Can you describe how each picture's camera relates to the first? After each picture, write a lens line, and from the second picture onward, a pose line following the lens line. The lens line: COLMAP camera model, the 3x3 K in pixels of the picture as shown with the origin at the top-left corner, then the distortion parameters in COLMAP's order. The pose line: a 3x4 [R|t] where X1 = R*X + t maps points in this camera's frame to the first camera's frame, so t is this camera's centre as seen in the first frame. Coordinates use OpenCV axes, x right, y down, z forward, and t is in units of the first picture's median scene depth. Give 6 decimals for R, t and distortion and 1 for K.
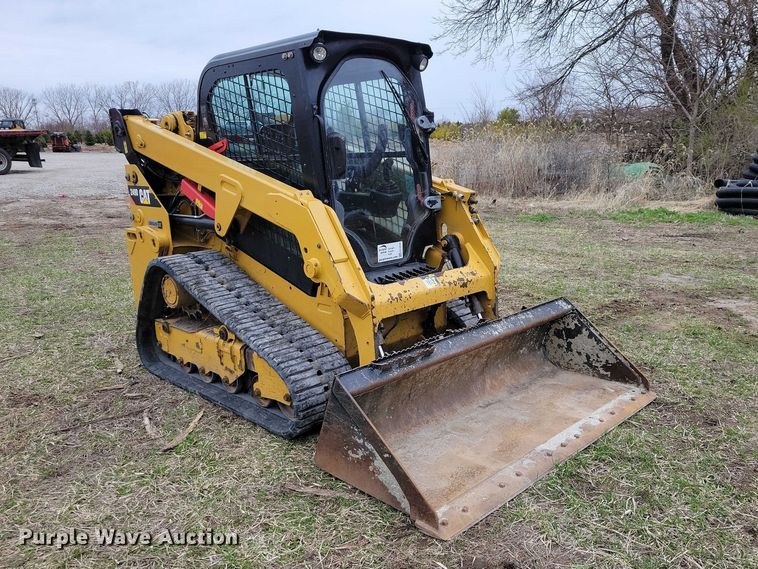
lens RADIAL K [[644.3, 0, 398.5], [0, 644.3, 295.8], [0, 0, 1]] dist [0.044331, -0.005545]
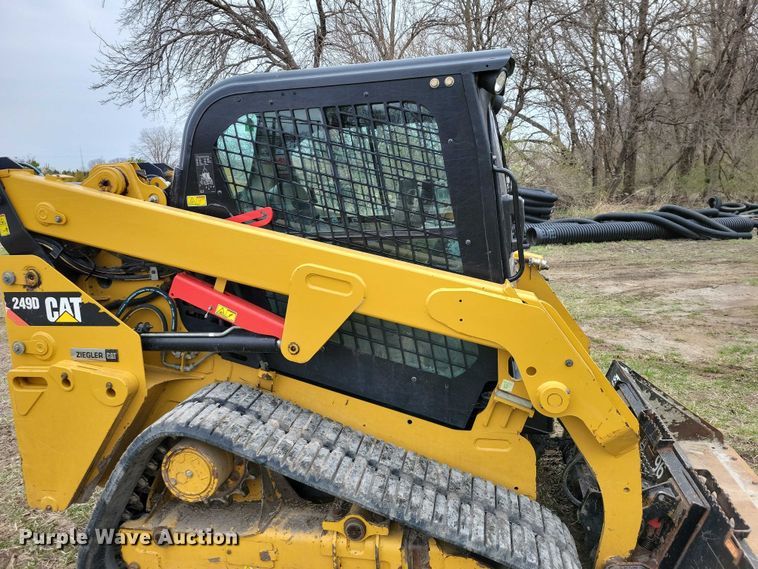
lens RADIAL K [[578.5, 0, 376.5], [0, 578.5, 271.1], [0, 0, 1]] dist [0.038476, -0.007304]
pose [[0.839822, -0.094728, 0.534533, -0.483129], [0.143344, 0.988407, -0.050050, -0.136093], [-0.523595, 0.118655, 0.843664, 0.475739]]
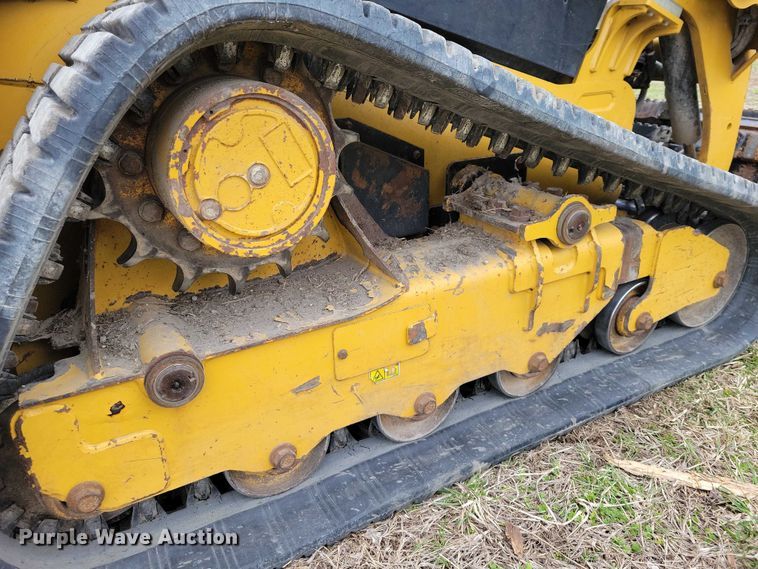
lens RADIAL K [[578.5, 0, 376.5], [0, 578.5, 271.1], [0, 0, 1]] dist [0.038476, -0.007304]
pose [[0.262620, -0.356315, 0.896700, -0.526090], [0.207515, 0.928430, 0.308148, -0.027201], [-0.942321, 0.105153, 0.317765, 0.937178]]
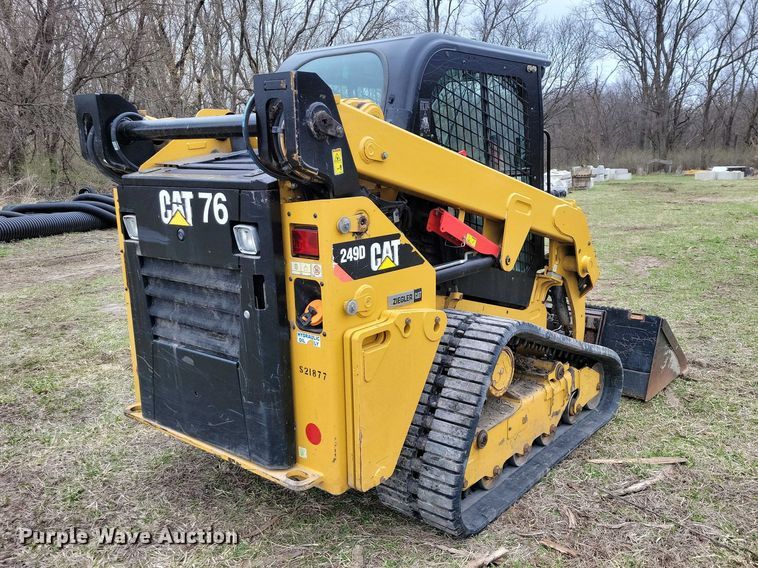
lens RADIAL K [[660.9, 0, 394.5], [0, 660.9, 284.9], [0, 0, 1]] dist [0.046371, -0.003790]
pose [[-0.101516, -0.168114, 0.980526, -1.029656], [0.239702, 0.952447, 0.188117, -0.255854], [-0.965524, 0.254131, -0.056391, 1.153245]]
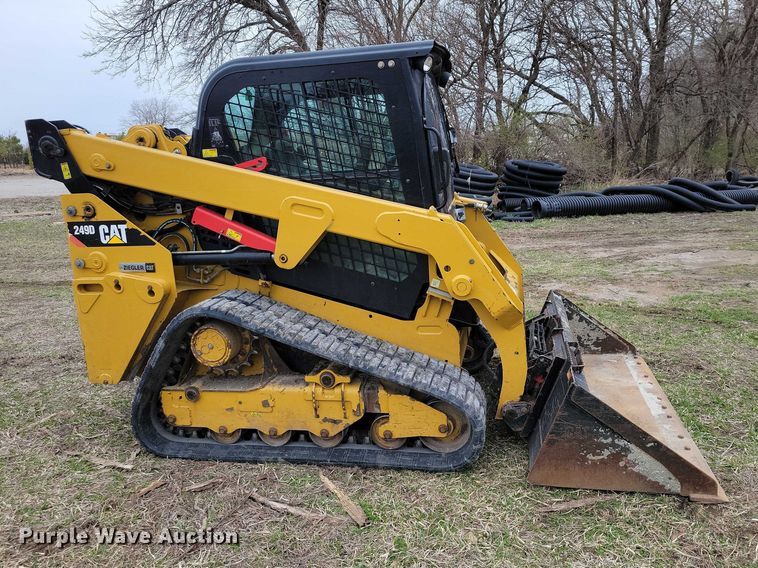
lens RADIAL K [[625.0, 0, 402.7], [0, 625.0, 289.2], [0, 0, 1]] dist [0.040703, -0.000529]
pose [[0.829979, -0.127812, 0.542954, -0.582515], [0.150007, 0.988679, 0.003430, -0.044654], [-0.537246, 0.078600, 0.839755, 0.221458]]
